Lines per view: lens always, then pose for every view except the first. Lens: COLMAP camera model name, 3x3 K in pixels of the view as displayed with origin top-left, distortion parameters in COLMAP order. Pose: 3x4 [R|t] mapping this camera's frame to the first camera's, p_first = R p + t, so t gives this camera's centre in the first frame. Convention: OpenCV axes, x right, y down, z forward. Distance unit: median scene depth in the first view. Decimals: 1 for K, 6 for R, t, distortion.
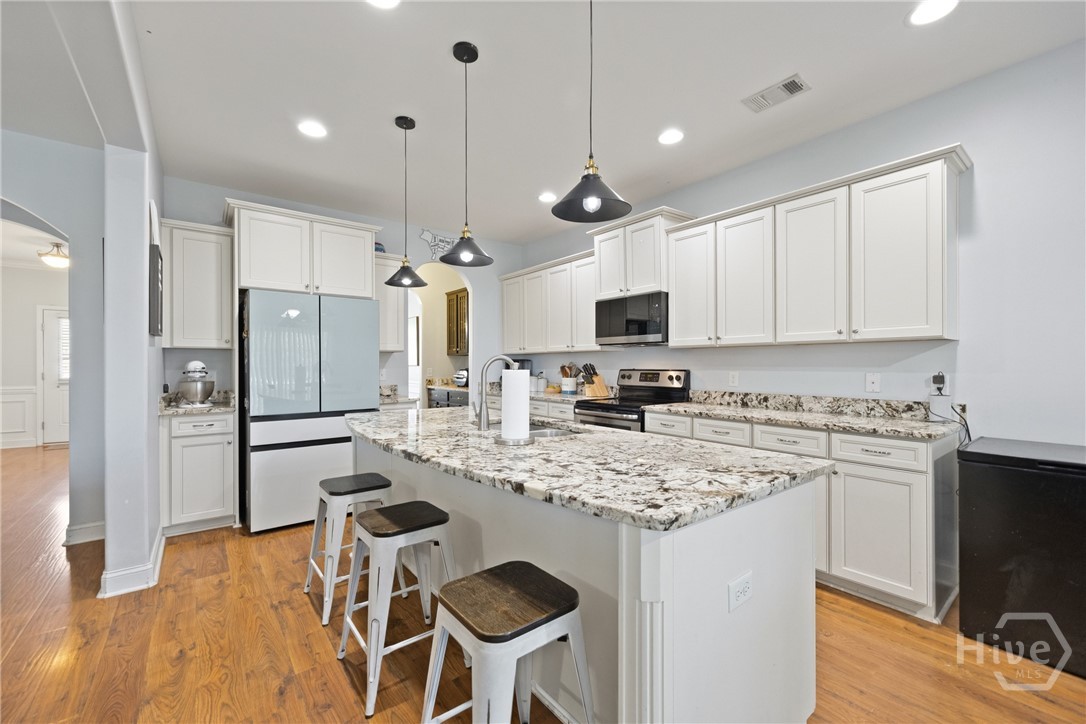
lens RADIAL K [[442.5, 0, 546.9], [0, 442.5, 364.3], [0, 0, 1]] dist [-0.001698, -0.001479]
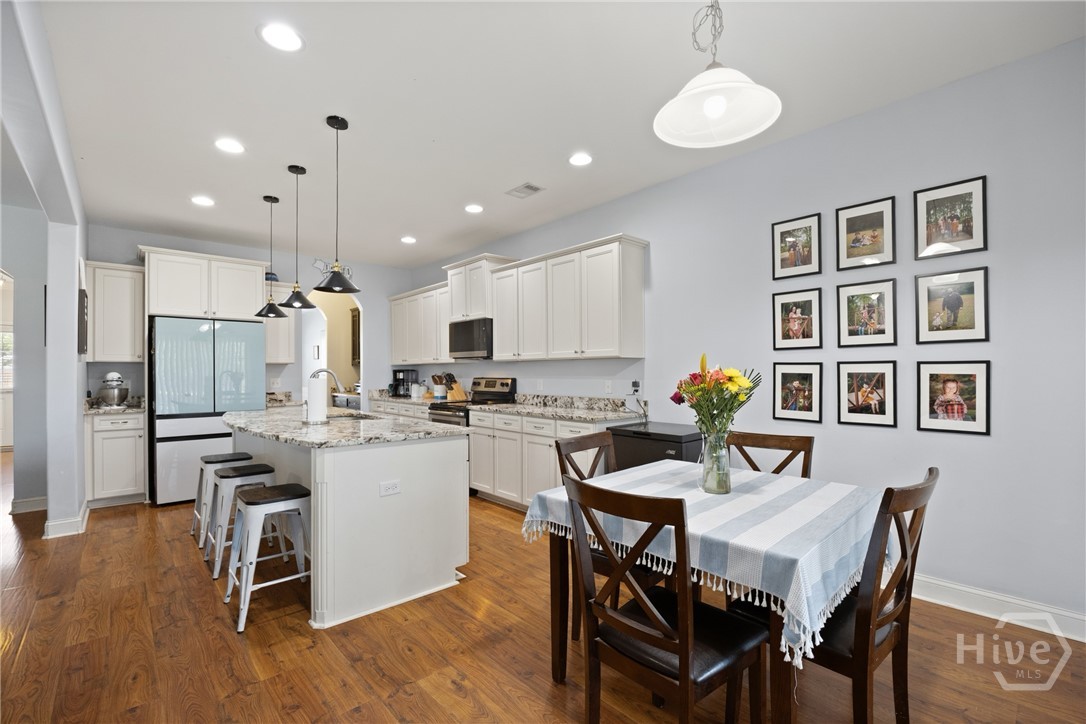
lens RADIAL K [[478.6, 0, 547.6], [0, 478.6, 370.1], [0, 0, 1]] dist [-0.023559, 0.000537]
pose [[0.997523, -0.001959, 0.070308, 0.348819], [0.002266, 0.999988, -0.004277, -0.005222], [-0.070299, 0.004426, 0.997516, -0.424434]]
